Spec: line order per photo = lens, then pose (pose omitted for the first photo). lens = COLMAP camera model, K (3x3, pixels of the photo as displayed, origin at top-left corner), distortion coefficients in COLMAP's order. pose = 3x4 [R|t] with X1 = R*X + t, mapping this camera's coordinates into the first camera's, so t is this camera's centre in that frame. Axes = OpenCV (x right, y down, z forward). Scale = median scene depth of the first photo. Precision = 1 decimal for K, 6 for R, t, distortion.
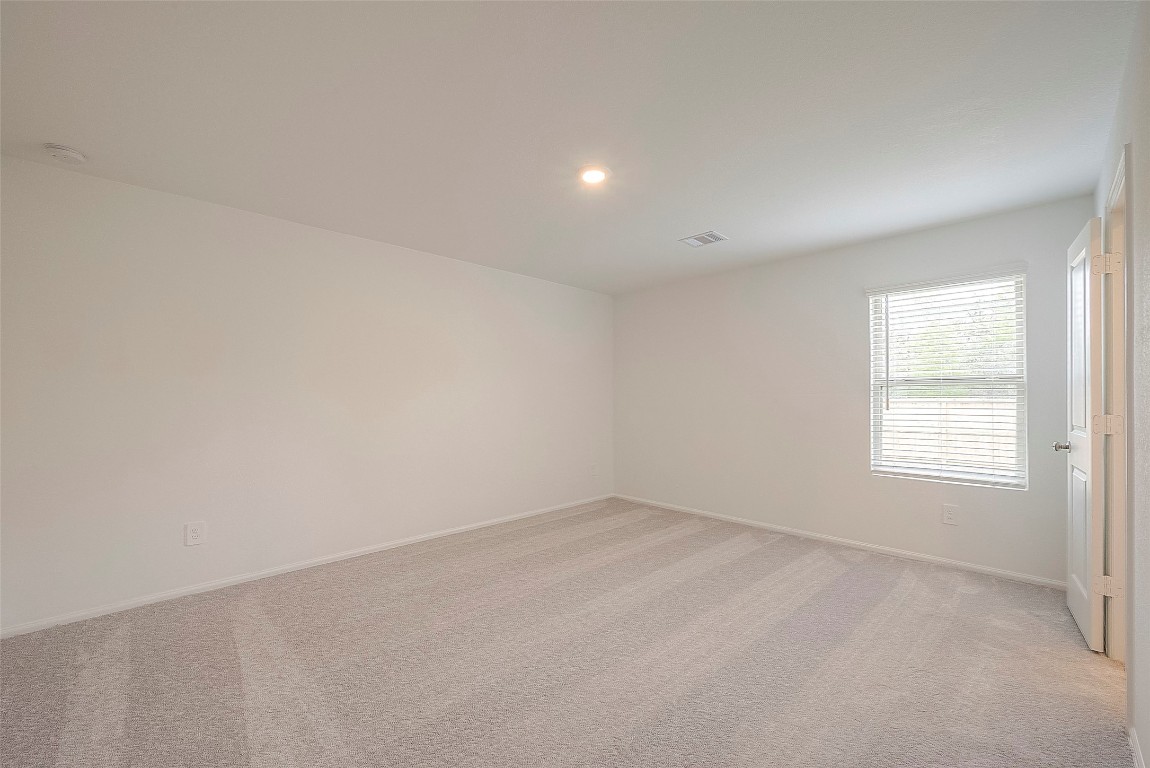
lens RADIAL K [[433.8, 0, 568.9], [0, 433.8, 381.3], [0, 0, 1]] dist [0.000007, -0.000015]
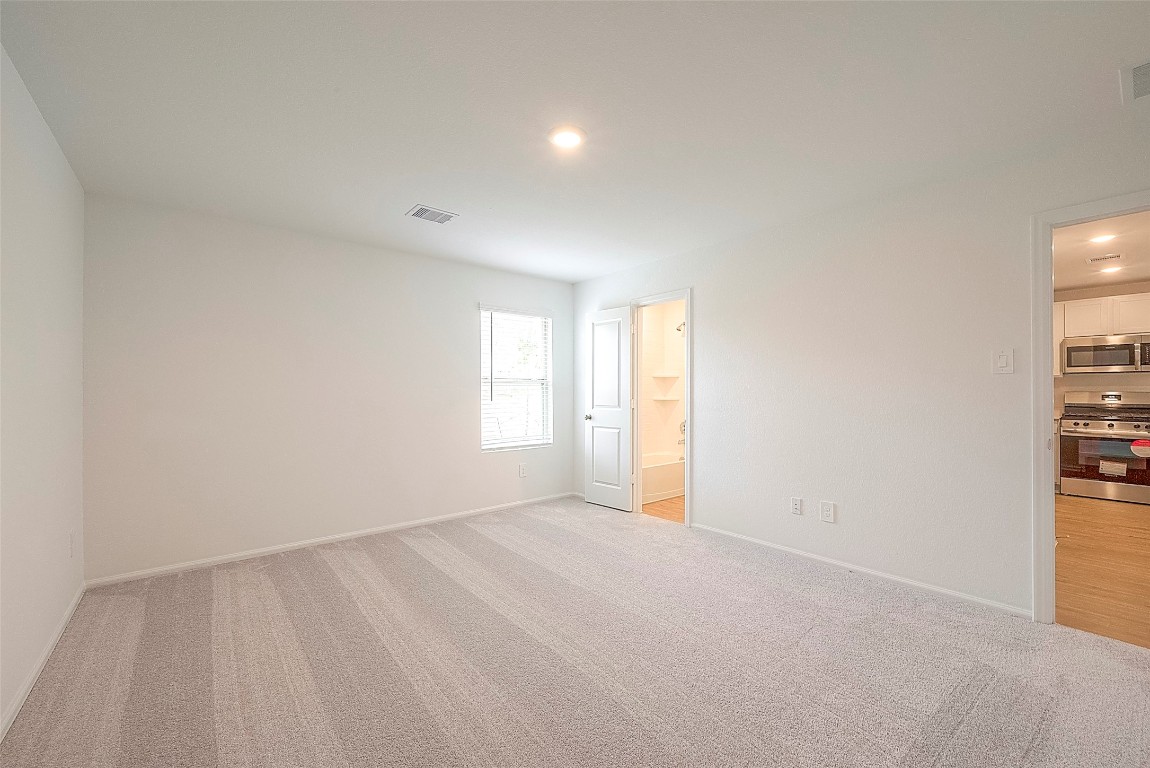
lens RADIAL K [[456.9, 0, 568.0], [0, 456.9, 388.4], [0, 0, 1]] dist [0.000523, 0.000046]
pose [[0.118800, 0.003907, 0.992911, -0.586673], [-0.031725, 0.999497, -0.000137, 0.020019], [-0.992411, -0.031483, 0.118864, 0.602937]]
